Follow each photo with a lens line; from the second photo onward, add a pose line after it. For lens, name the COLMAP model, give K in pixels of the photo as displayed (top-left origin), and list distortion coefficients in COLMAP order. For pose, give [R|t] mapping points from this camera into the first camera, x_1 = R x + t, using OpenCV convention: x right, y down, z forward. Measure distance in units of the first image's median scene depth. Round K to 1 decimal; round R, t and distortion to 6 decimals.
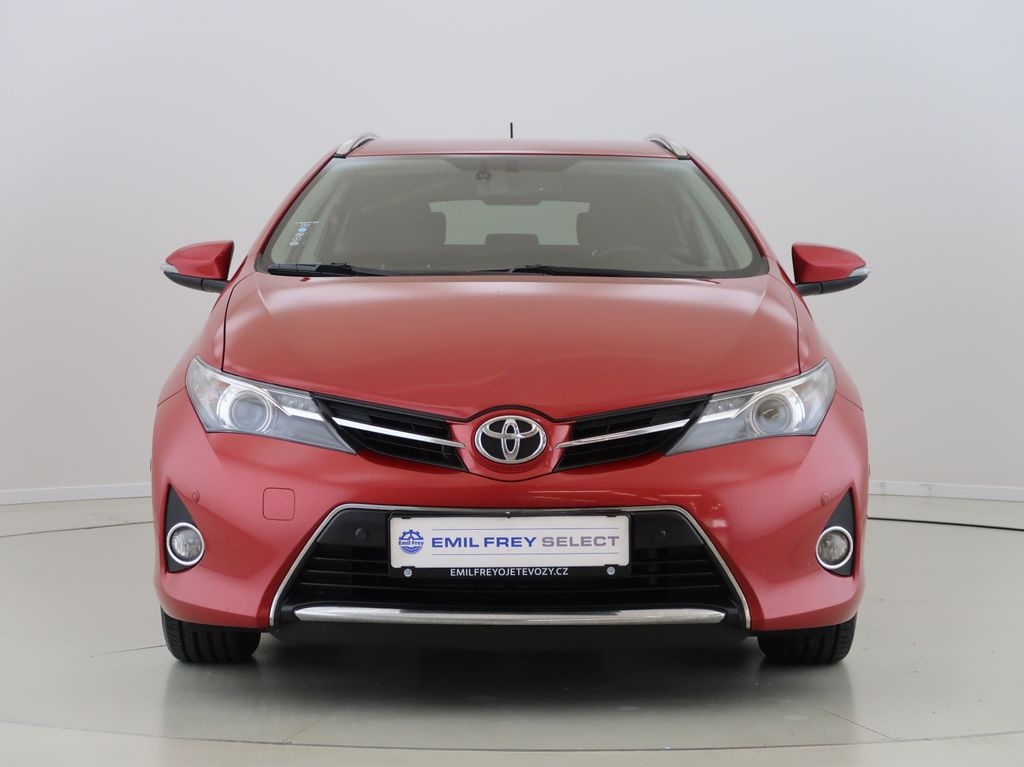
lens RADIAL K [[737.4, 0, 488.3], [0, 737.4, 382.2], [0, 0, 1]] dist [-0.011324, -0.000140]
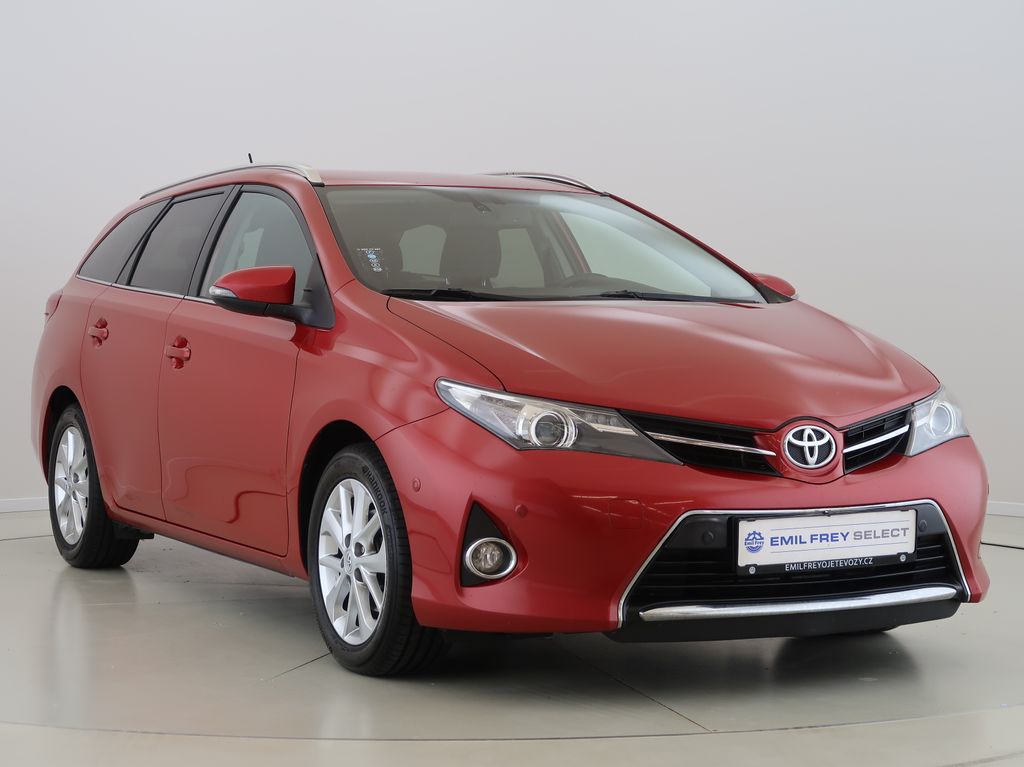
lens RADIAL K [[693.7, 0, 508.5], [0, 693.7, 390.1], [0, 0, 1]] dist [-0.038410, -0.007035]
pose [[0.990144, -0.017849, 0.138912, -0.585637], [0.019947, 0.999707, -0.013727, -0.003075], [-0.138626, 0.016363, 0.990210, 0.028390]]
